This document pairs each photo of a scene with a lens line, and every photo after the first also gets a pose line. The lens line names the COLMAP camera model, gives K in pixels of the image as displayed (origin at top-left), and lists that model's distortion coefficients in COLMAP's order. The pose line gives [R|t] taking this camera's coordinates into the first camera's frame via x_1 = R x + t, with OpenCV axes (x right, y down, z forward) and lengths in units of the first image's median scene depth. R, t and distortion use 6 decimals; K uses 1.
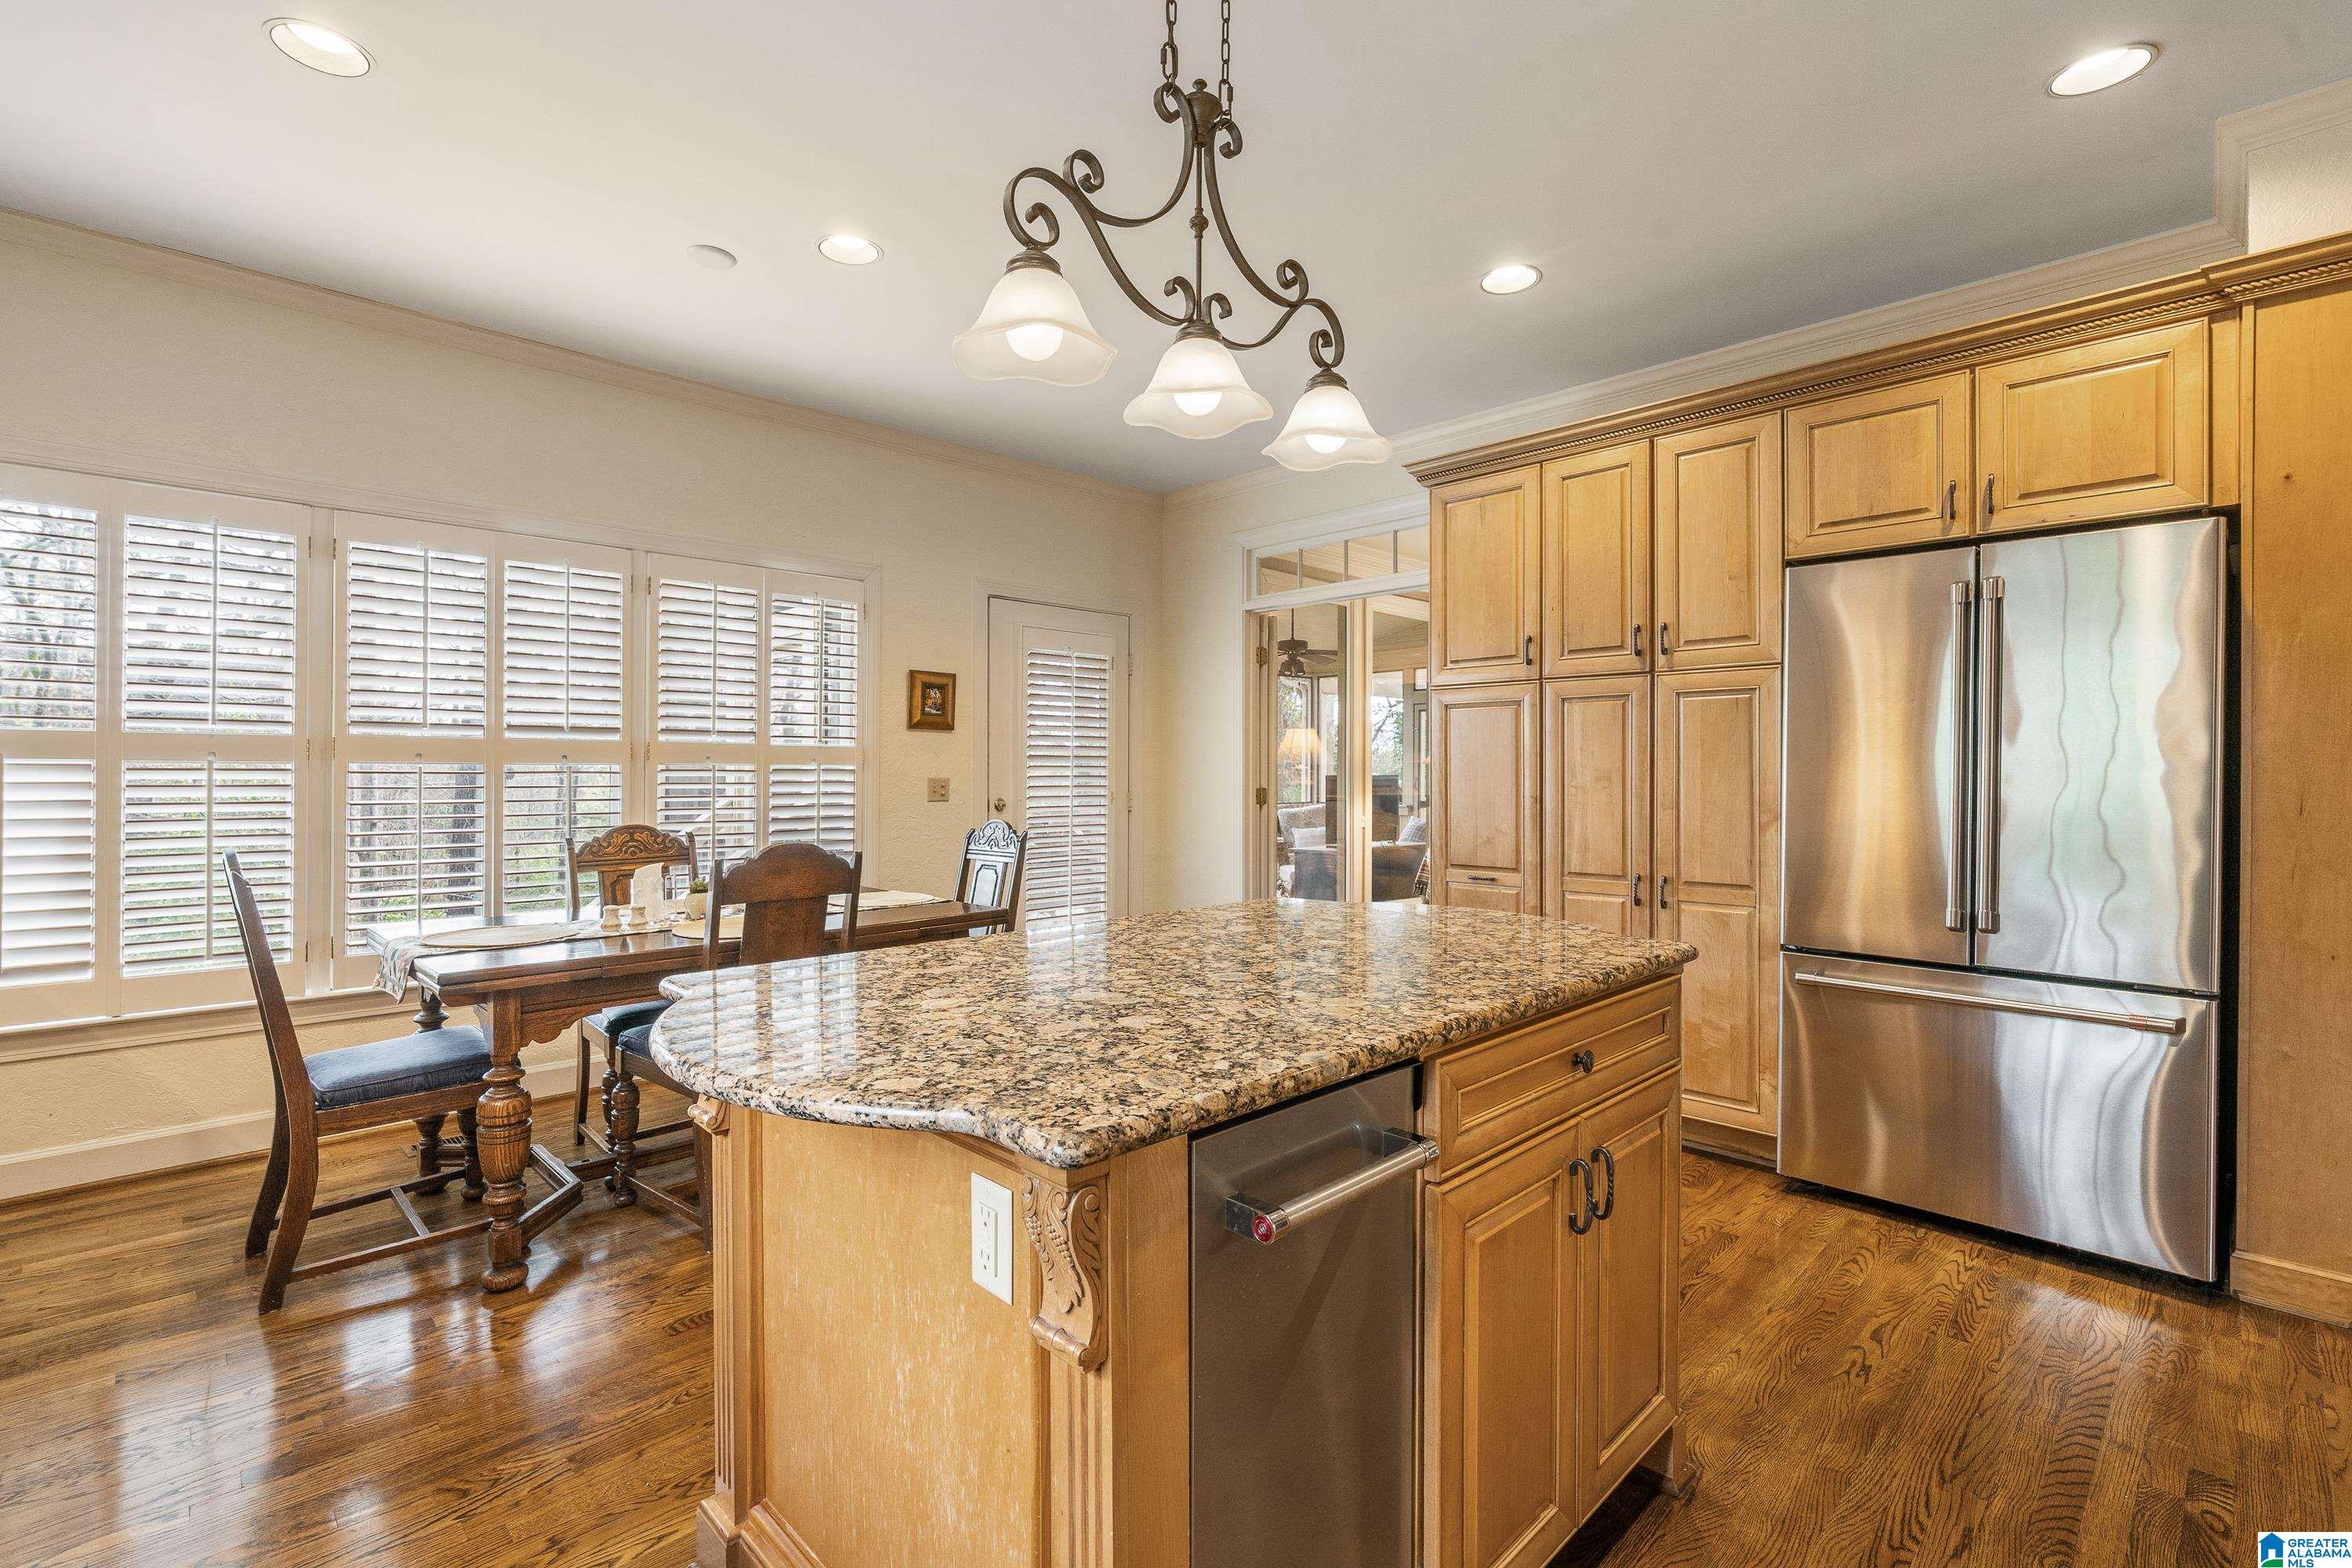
lens RADIAL K [[1067.6, 0, 1179.1], [0, 1067.6, 774.5], [0, 0, 1]] dist [-0.006994, -0.000264]
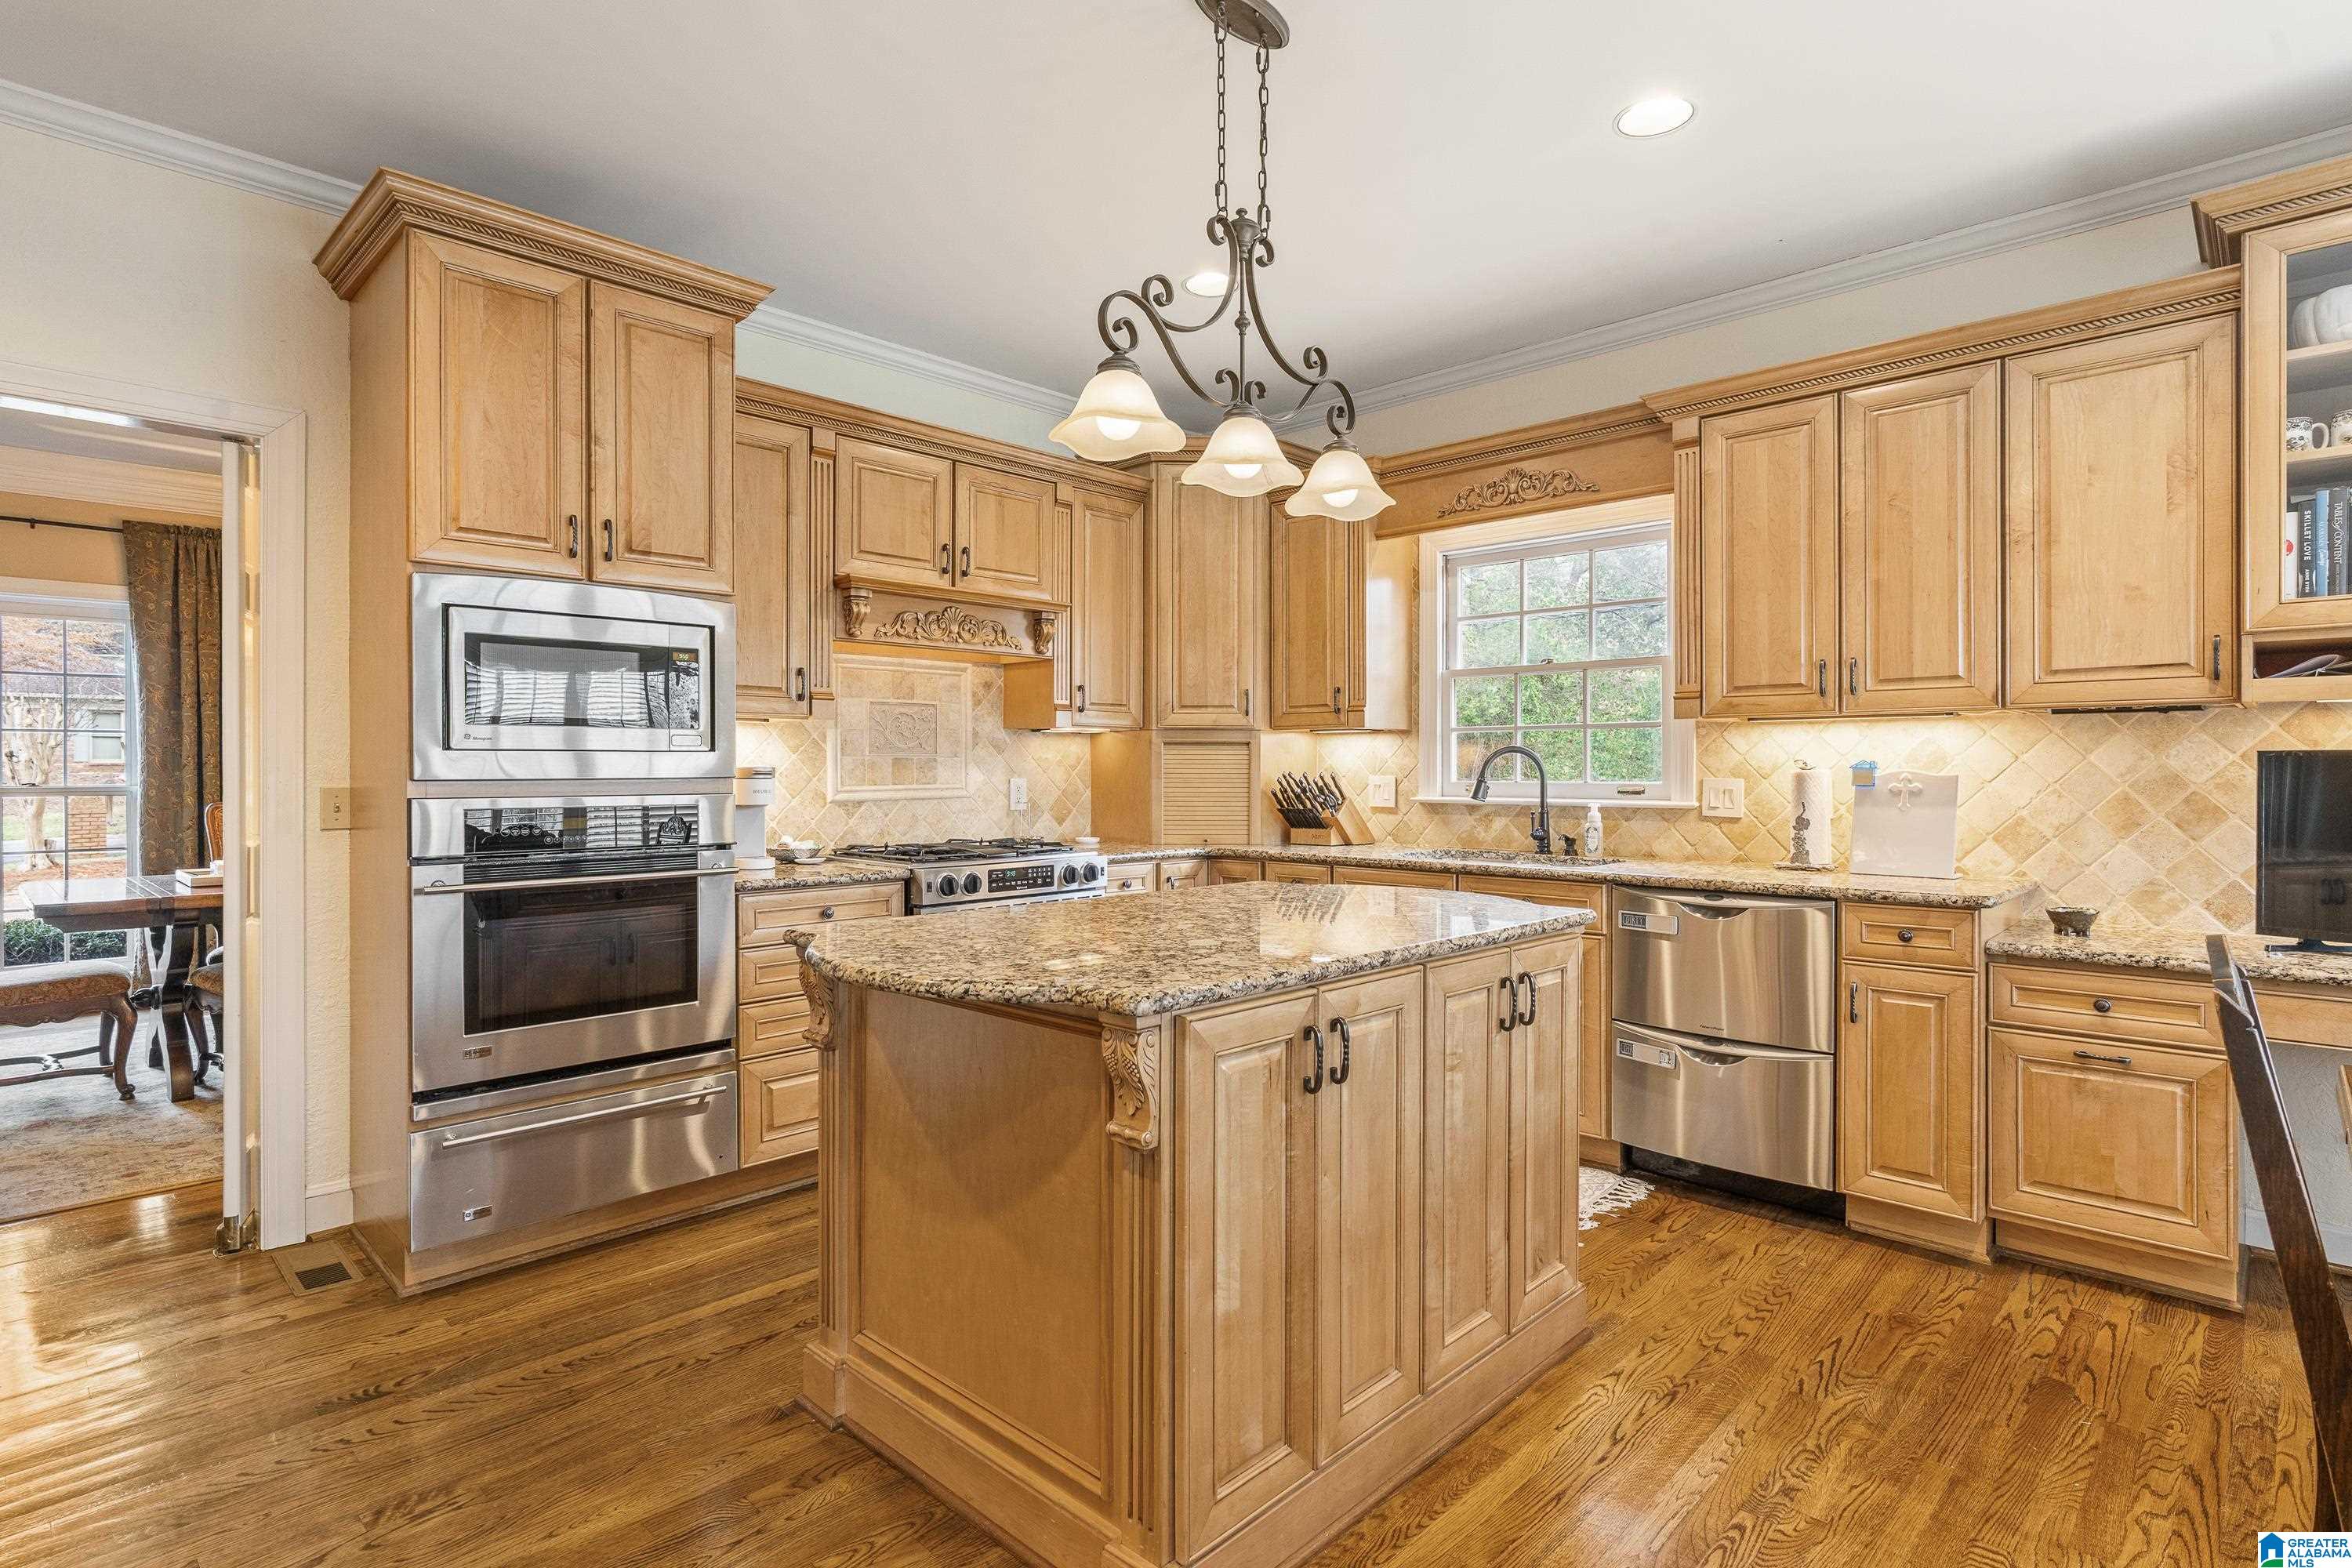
lens RADIAL K [[1169.3, 0, 1186.3], [0, 1169.3, 774.0], [0, 0, 1]] dist [-0.002254, 0.001395]
pose [[-0.999252, -0.002981, -0.038566, 0.070646], [-0.003402, 0.999935, 0.010875, -0.007692], [0.038531, 0.010998, -0.999197, 1.249786]]
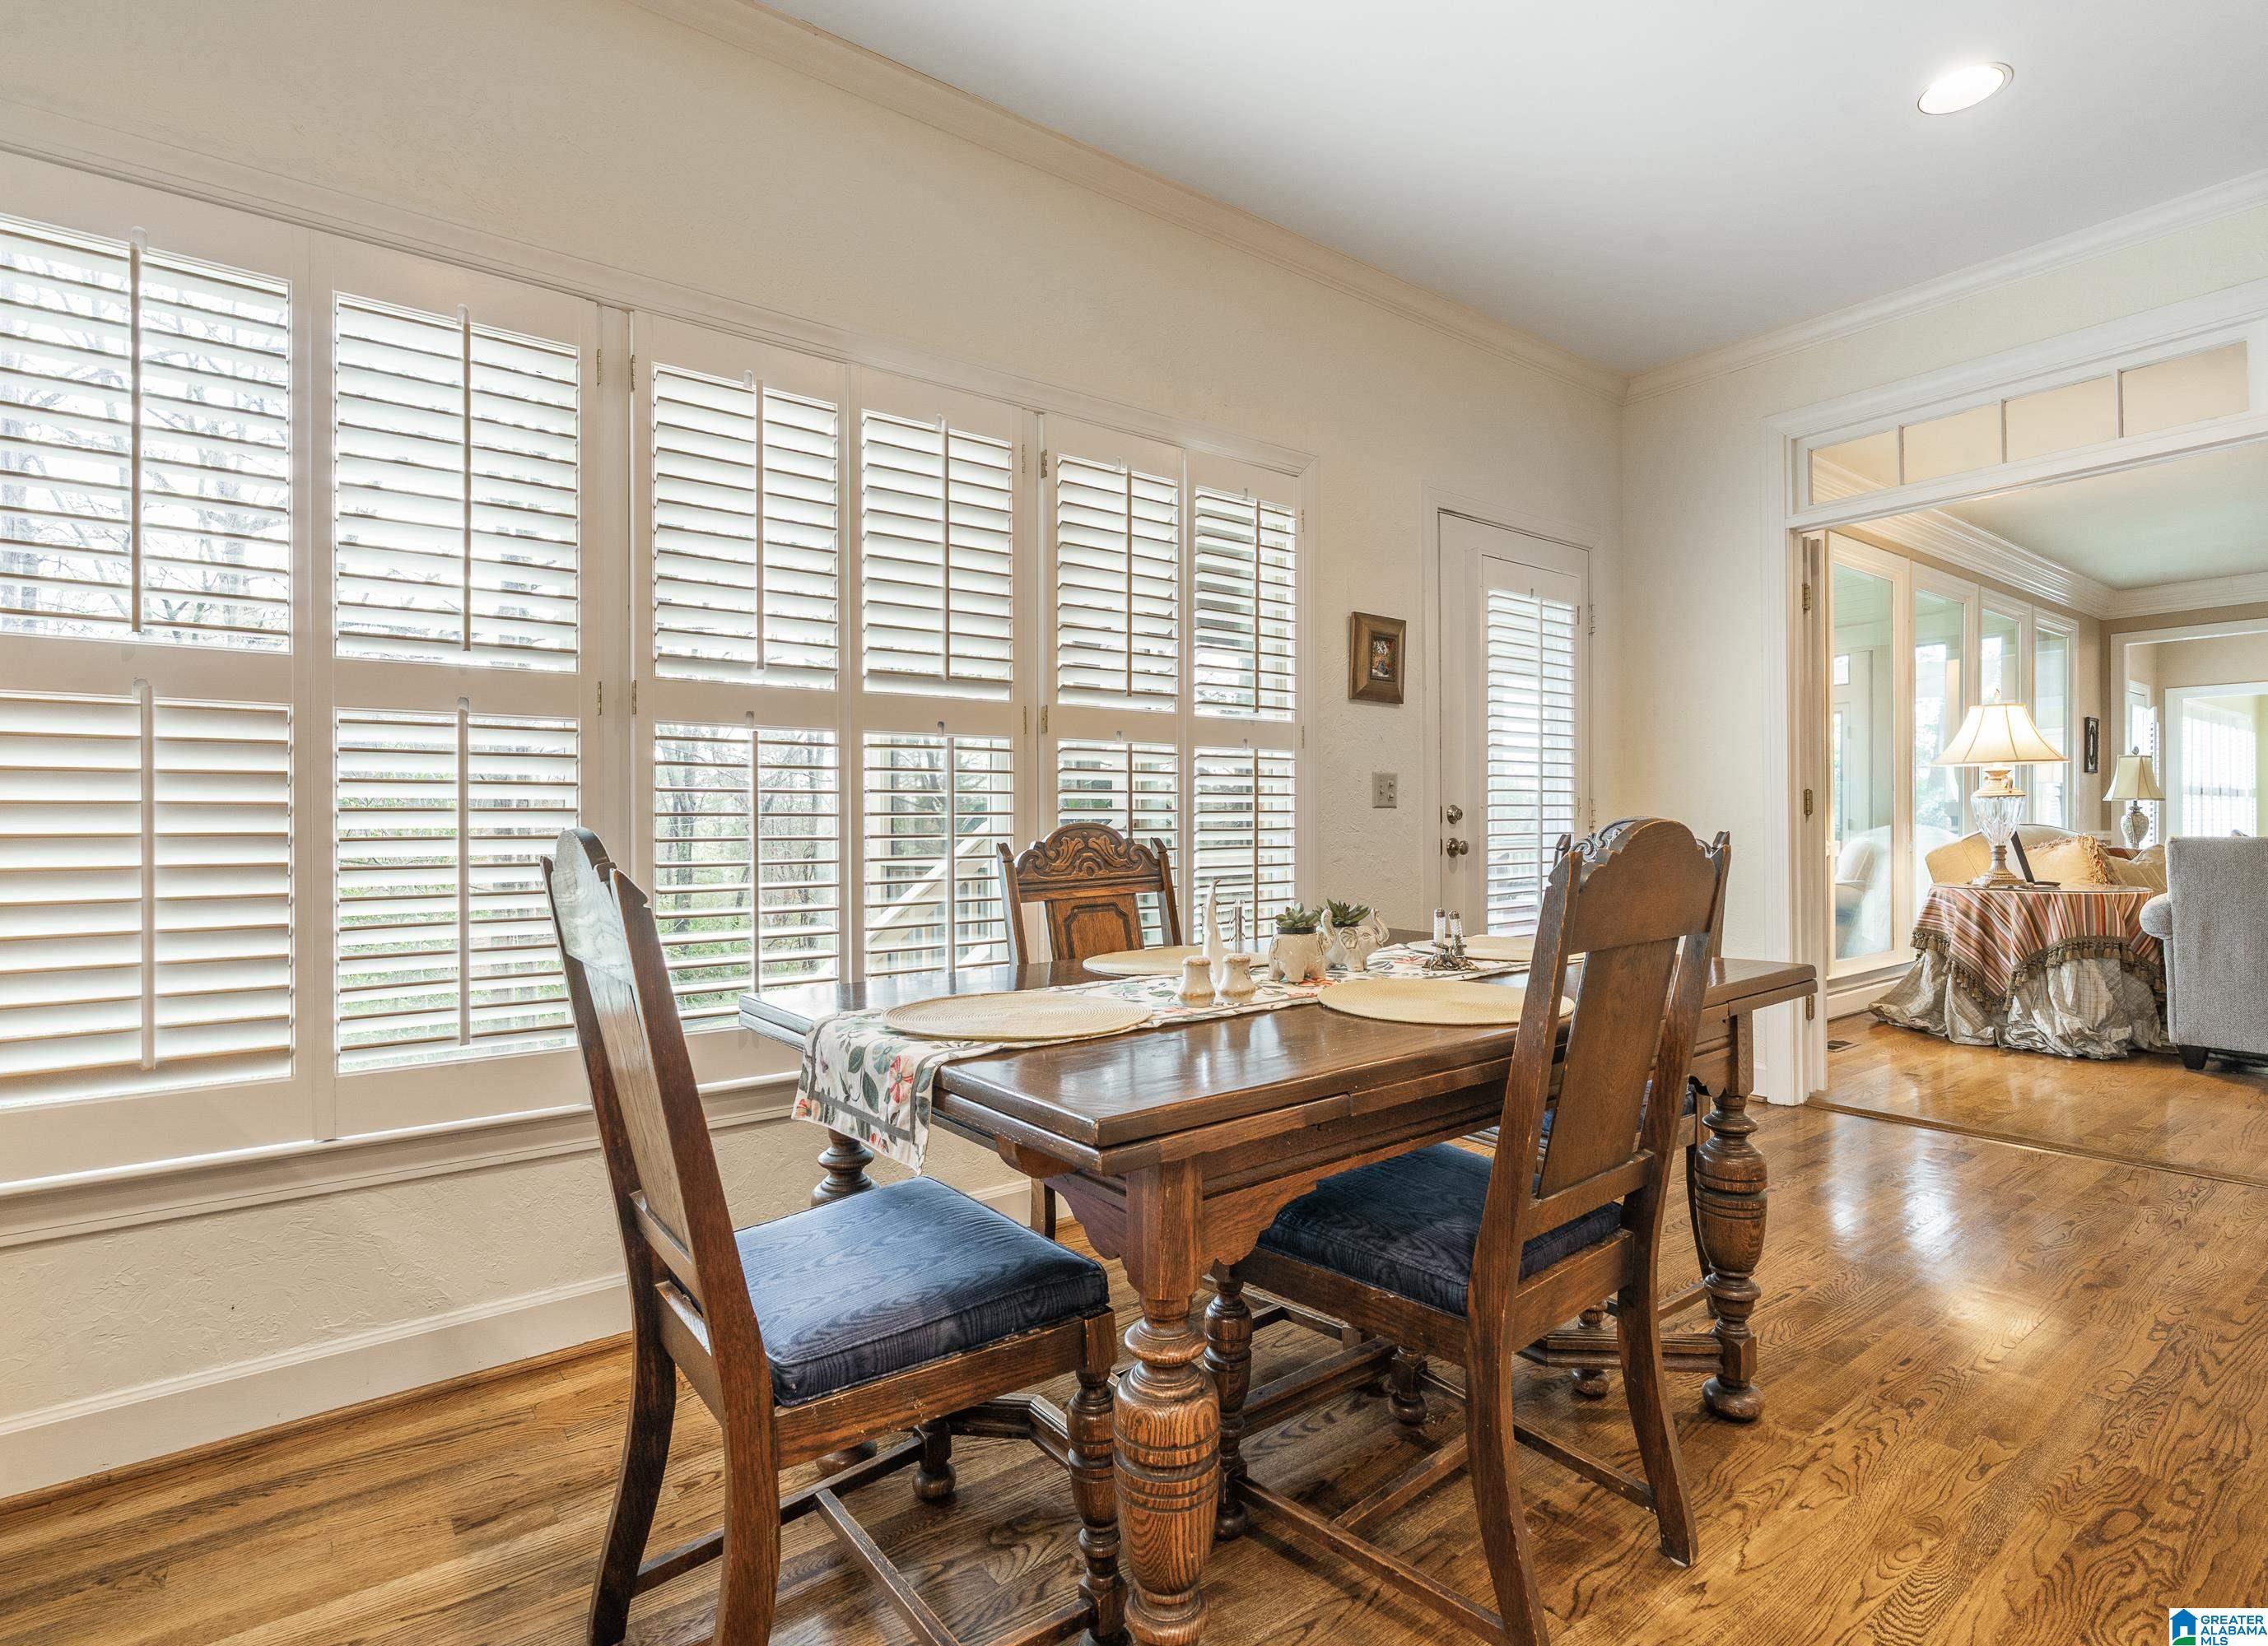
lens RADIAL K [[1115.7, 0, 1138.8], [0, 1115.7, 833.5], [0, 0, 1]] dist [-0.004284, -0.001074]
pose [[0.992287, -0.008777, -0.123648, -0.450954], [0.009758, 0.999926, 0.007330, 0.053976], [0.123574, -0.008480, 0.992299, 0.417604]]
